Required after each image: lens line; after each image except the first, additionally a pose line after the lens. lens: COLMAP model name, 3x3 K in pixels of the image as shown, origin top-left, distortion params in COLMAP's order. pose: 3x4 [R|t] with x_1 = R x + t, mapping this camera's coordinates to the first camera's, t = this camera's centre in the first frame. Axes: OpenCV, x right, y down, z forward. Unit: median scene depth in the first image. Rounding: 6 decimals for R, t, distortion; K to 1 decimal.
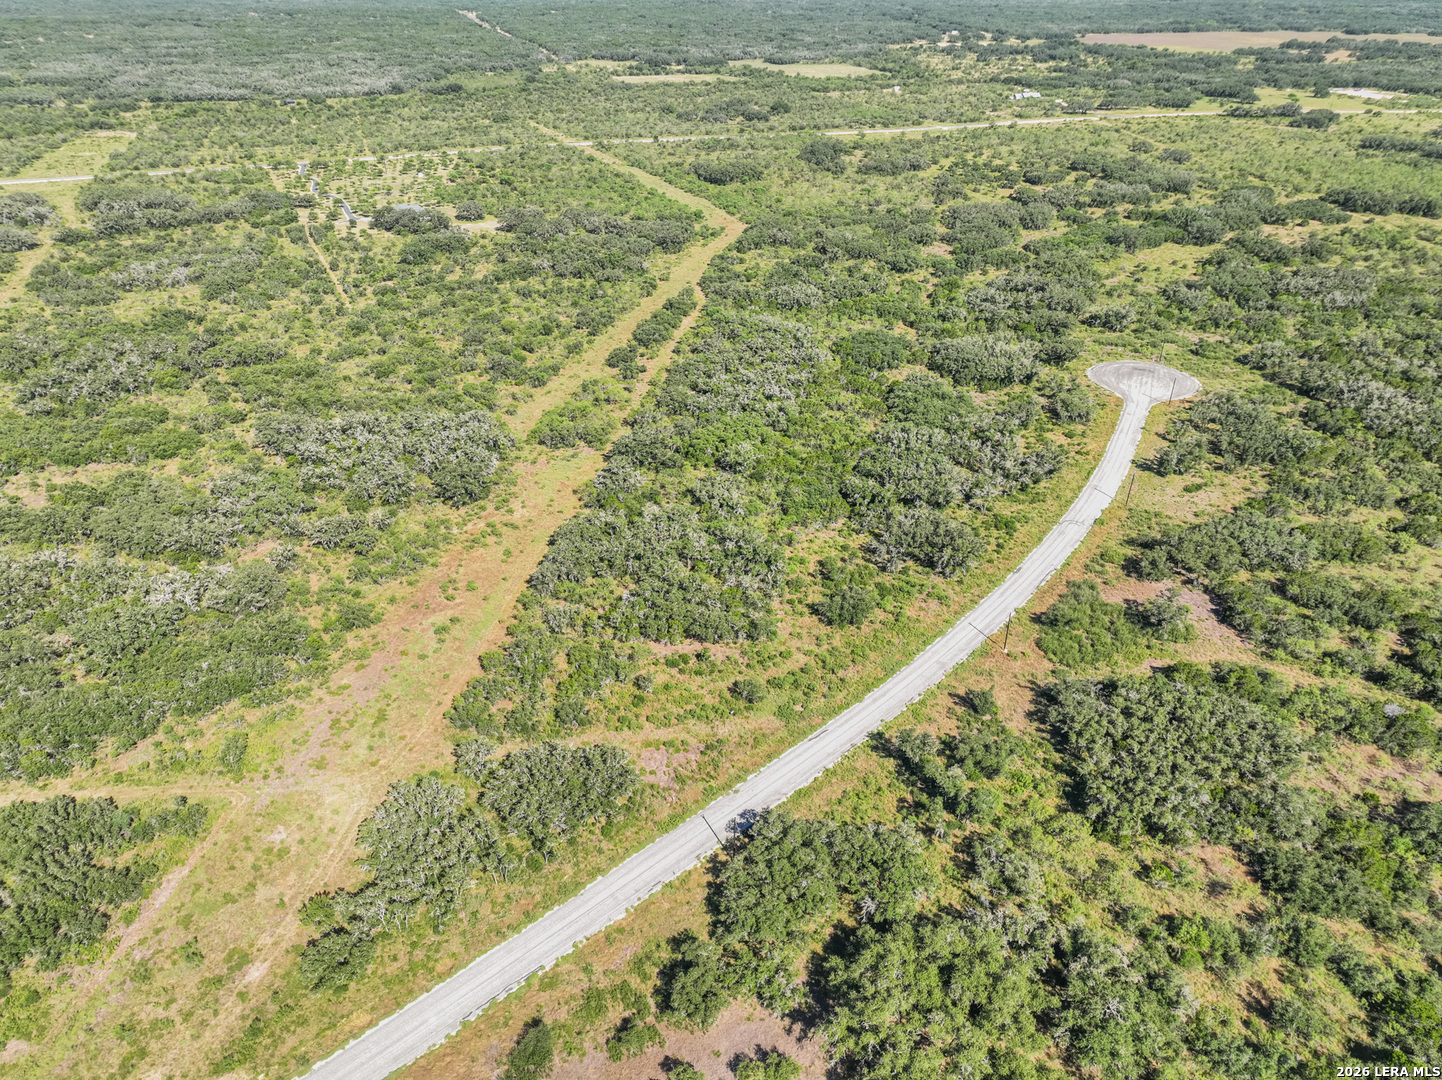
lens RADIAL K [[1010.6, 0, 719.6], [0, 1010.6, 542.2], [0, 0, 1]] dist [-0.006078, 0.024811]
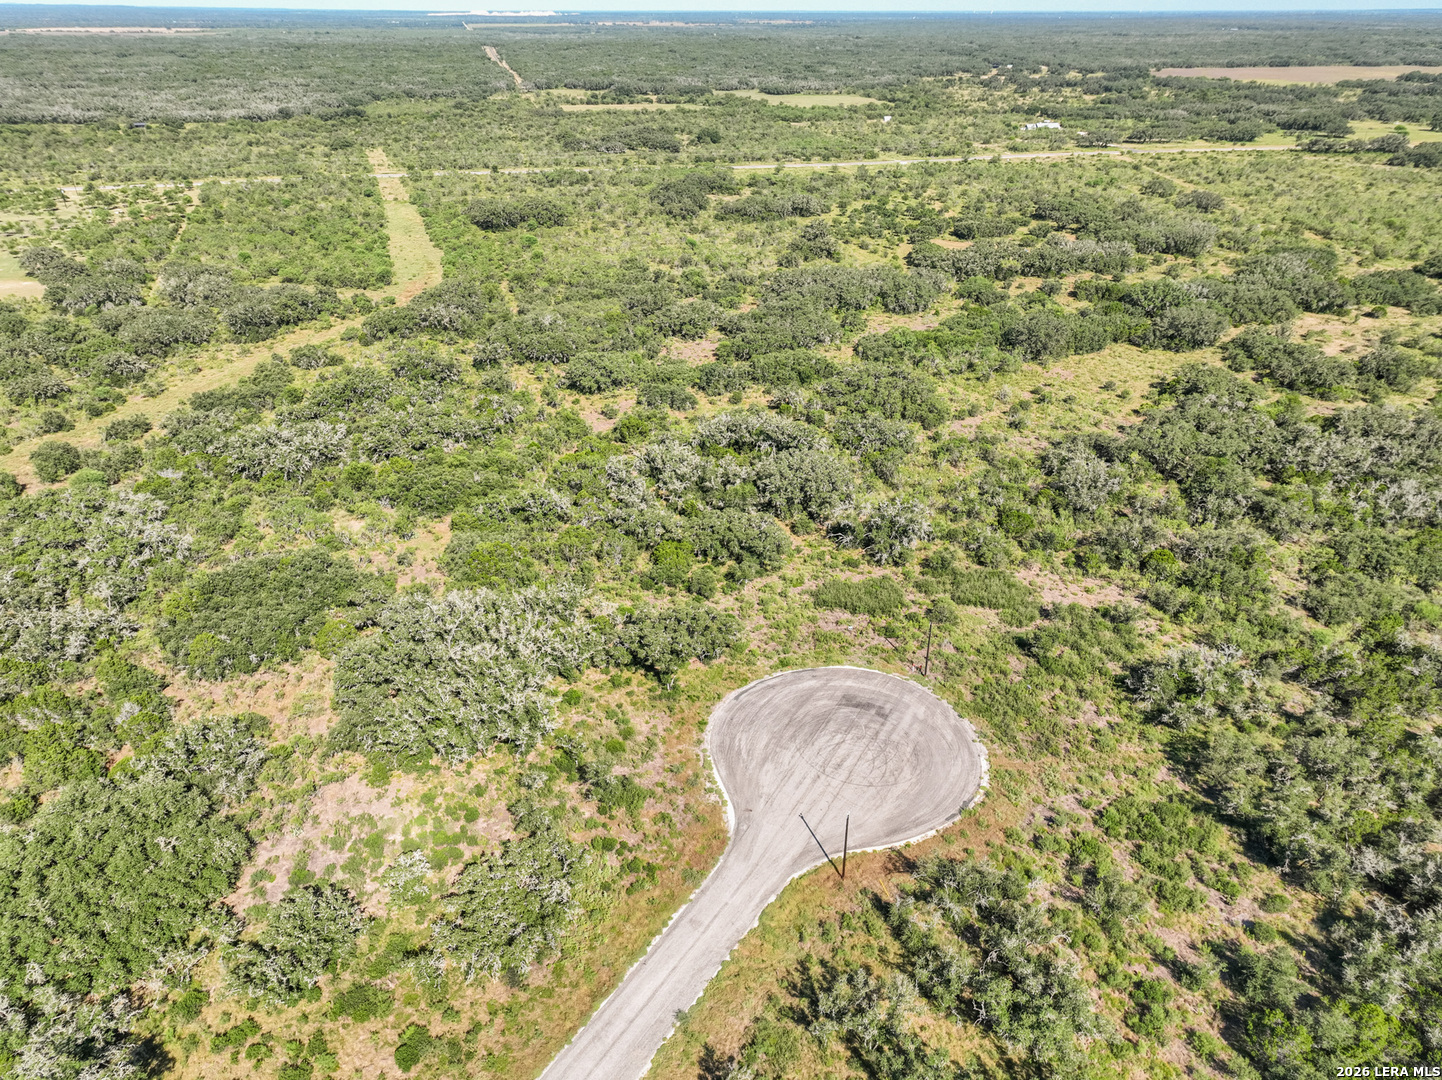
lens RADIAL K [[1010.6, 0, 723.1], [0, 1010.6, 537.7], [0, 0, 1]] dist [-0.006078, 0.024811]
pose [[0.995086, 0.043158, -0.089109, 0.209928], [-0.047207, 0.997922, -0.043852, -0.114852], [0.087032, 0.047843, 0.995056, 0.317143]]
